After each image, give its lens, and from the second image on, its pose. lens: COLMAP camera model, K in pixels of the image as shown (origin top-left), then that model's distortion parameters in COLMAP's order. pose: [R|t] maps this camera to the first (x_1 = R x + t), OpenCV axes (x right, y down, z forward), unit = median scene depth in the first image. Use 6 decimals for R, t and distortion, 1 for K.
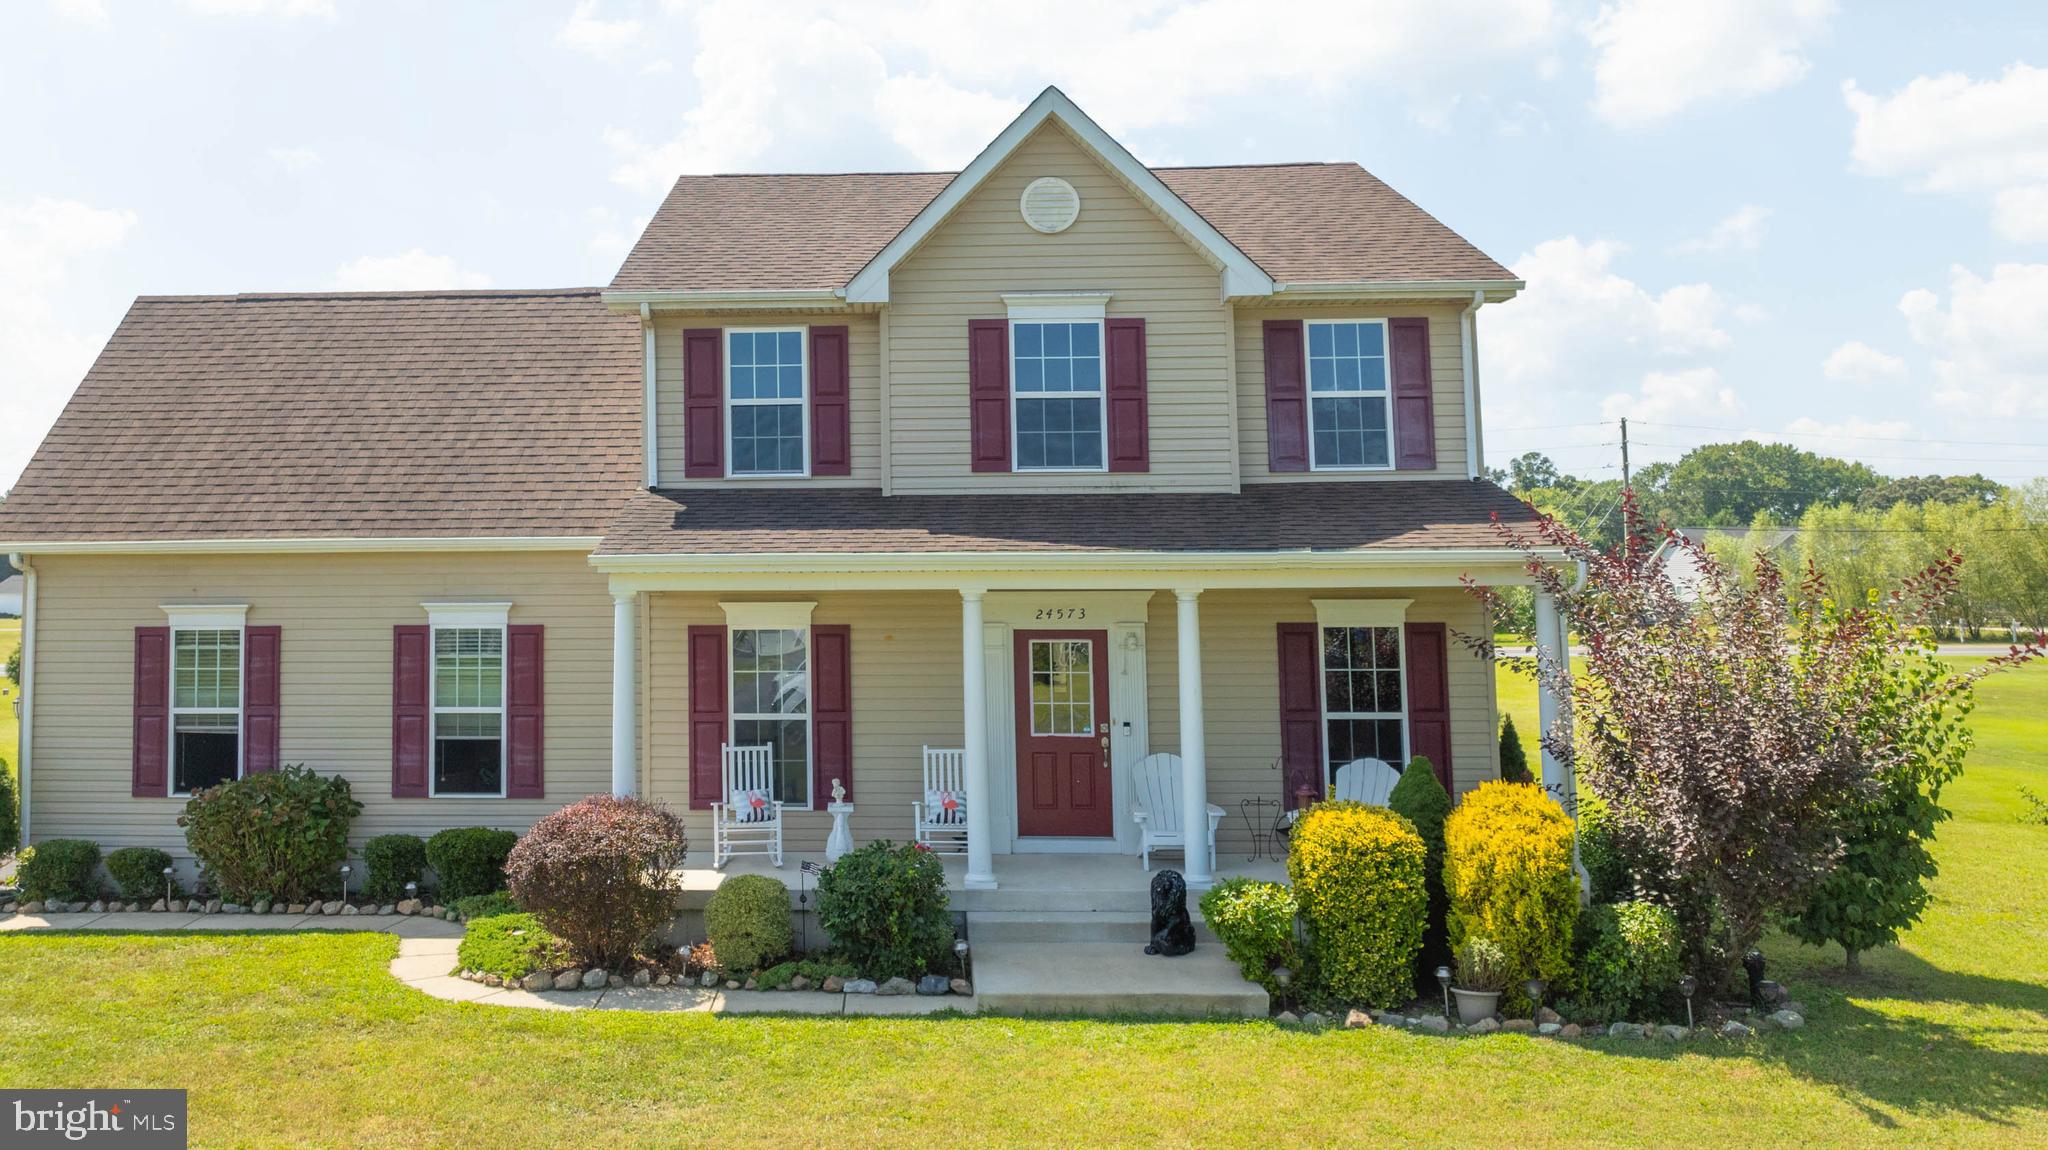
lens RADIAL K [[1618.8, 0, 797.4], [0, 1618.8, 434.2], [0, 0, 1]] dist [-0.022494, -0.001317]
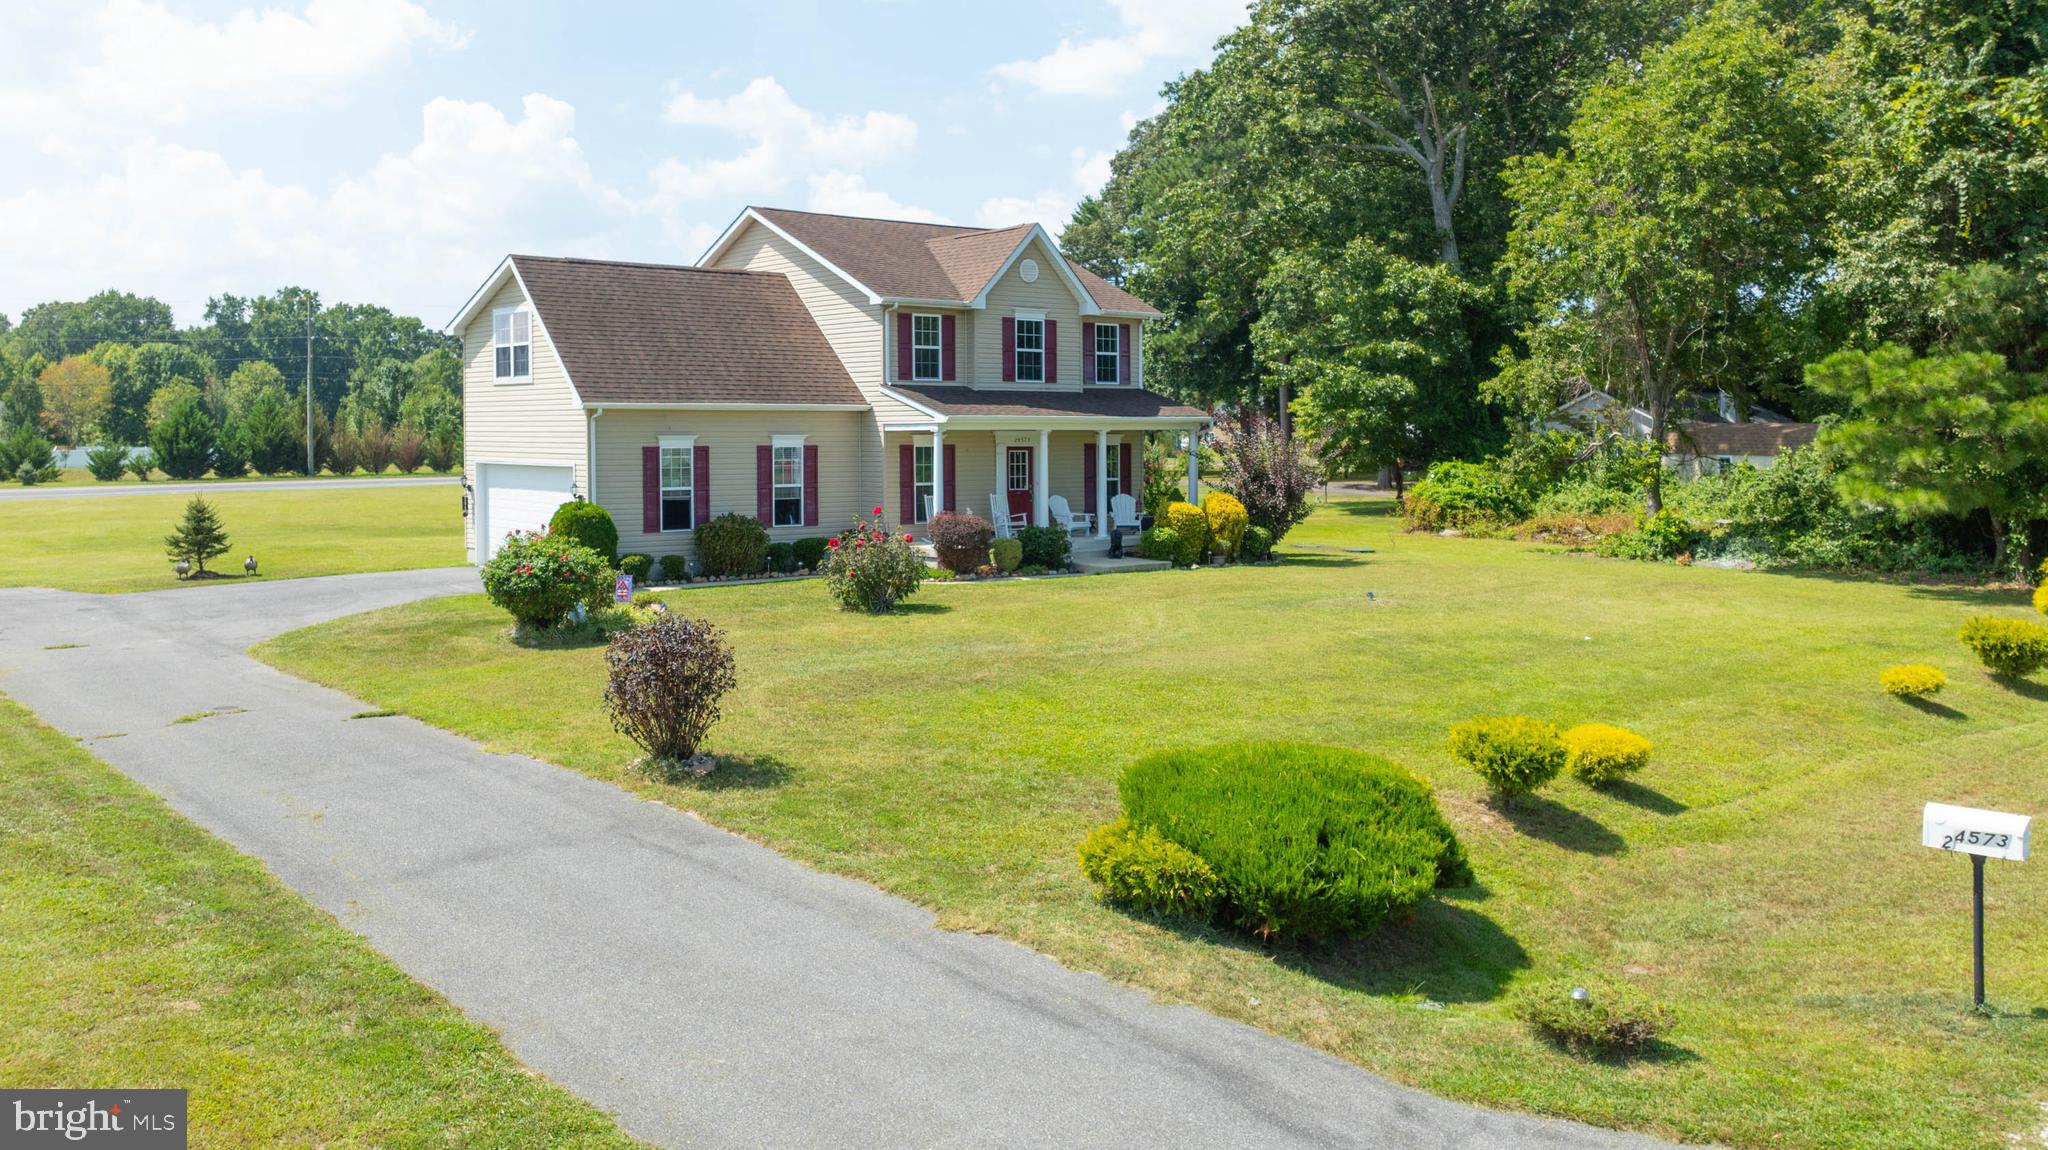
lens RADIAL K [[1618.8, 0, 797.4], [0, 1618.8, 434.2], [0, 0, 1]] dist [-0.022494, -0.001317]
pose [[0.782589, 0.002625, 0.622534, -1.612601], [-0.064419, 0.994964, 0.076787, -0.062571], [-0.619197, -0.100195, 0.778817, -0.687797]]
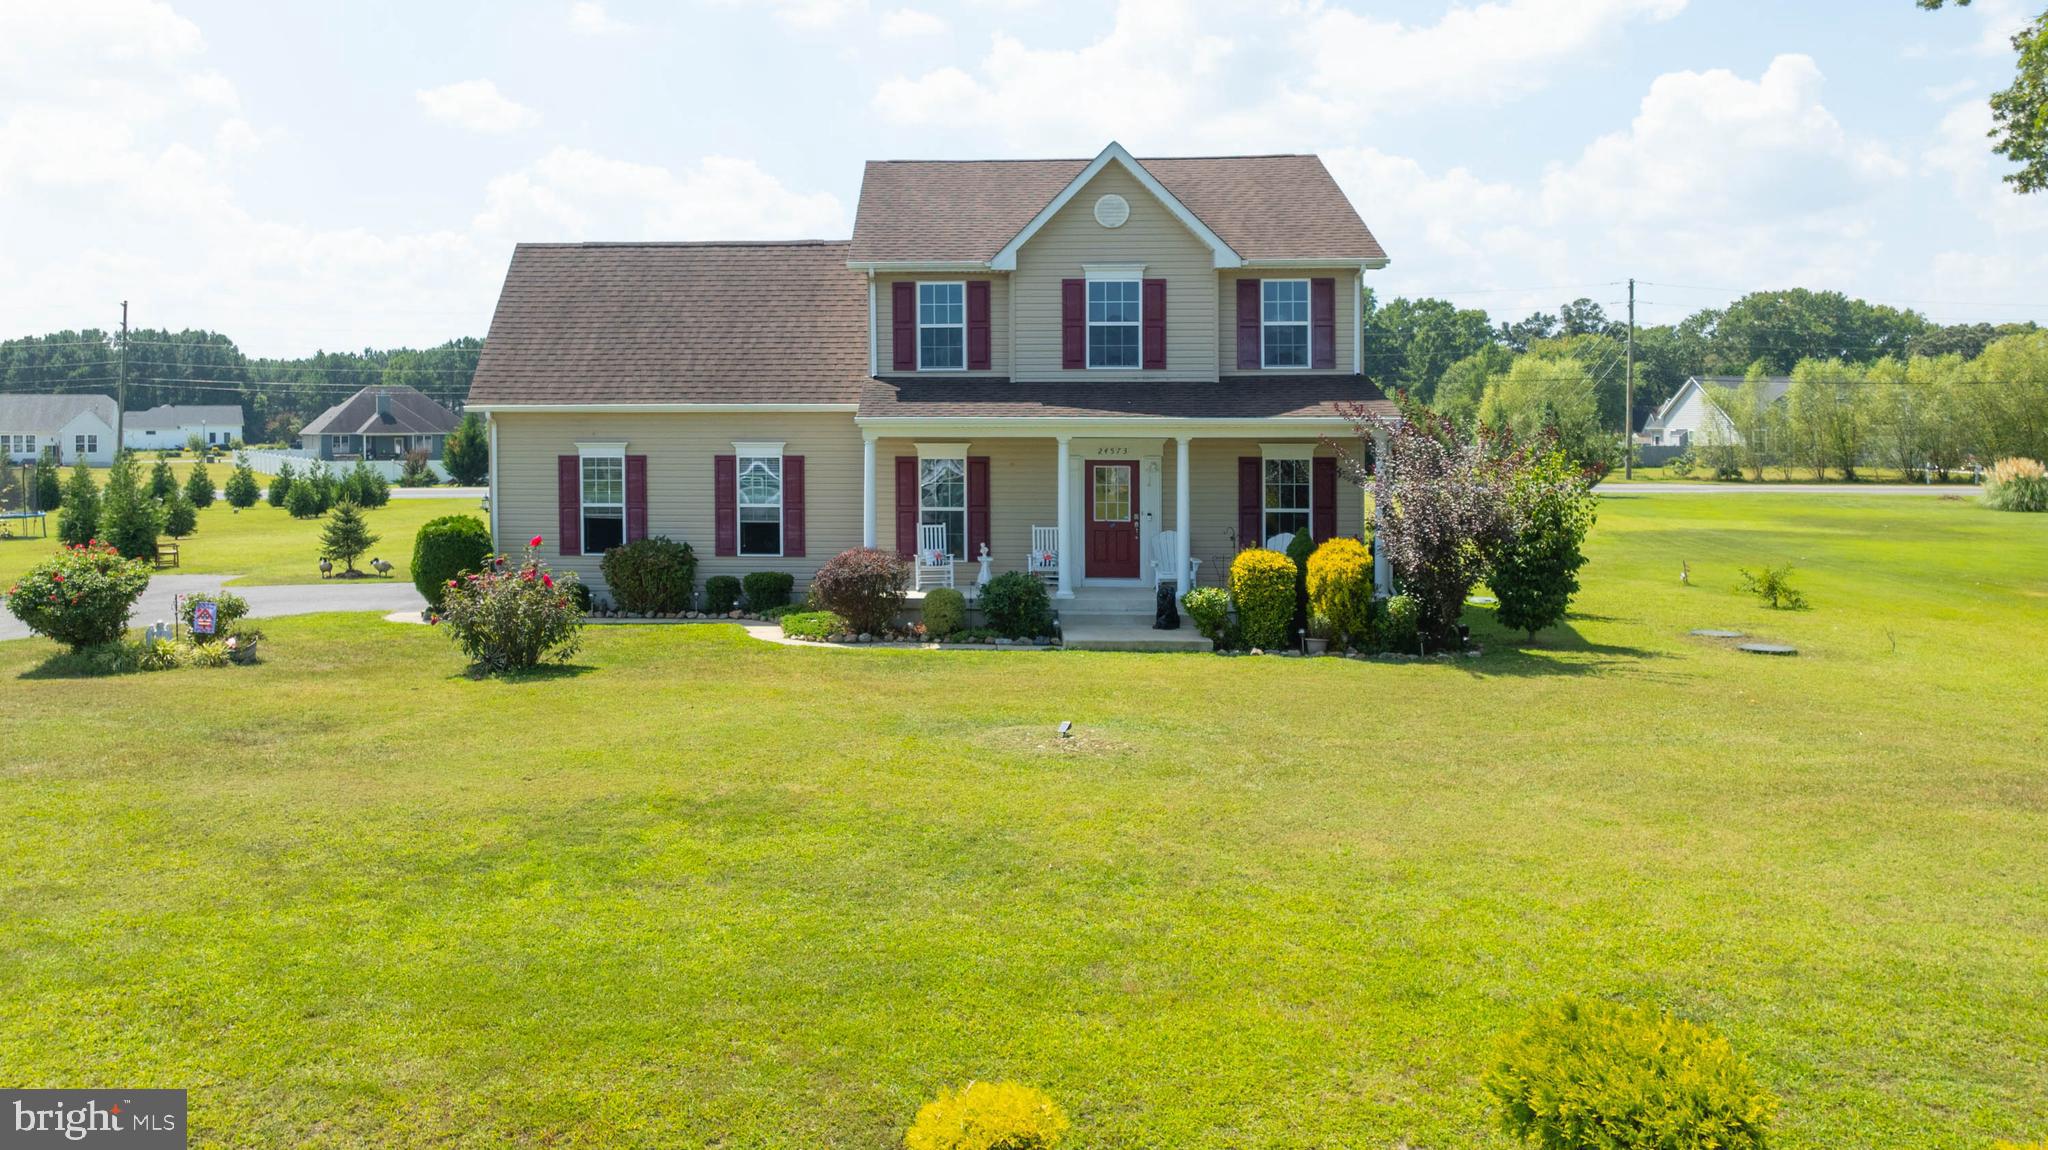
lens RADIAL K [[1618.8, 0, 797.4], [0, 1618.8, 434.2], [0, 0, 1]] dist [-0.022494, -0.001317]
pose [[0.999398, 0.005721, -0.034232, -0.114115], [-0.002255, 0.994939, 0.100453, -0.078906], [0.034634, -0.100315, 0.994353, -0.723922]]
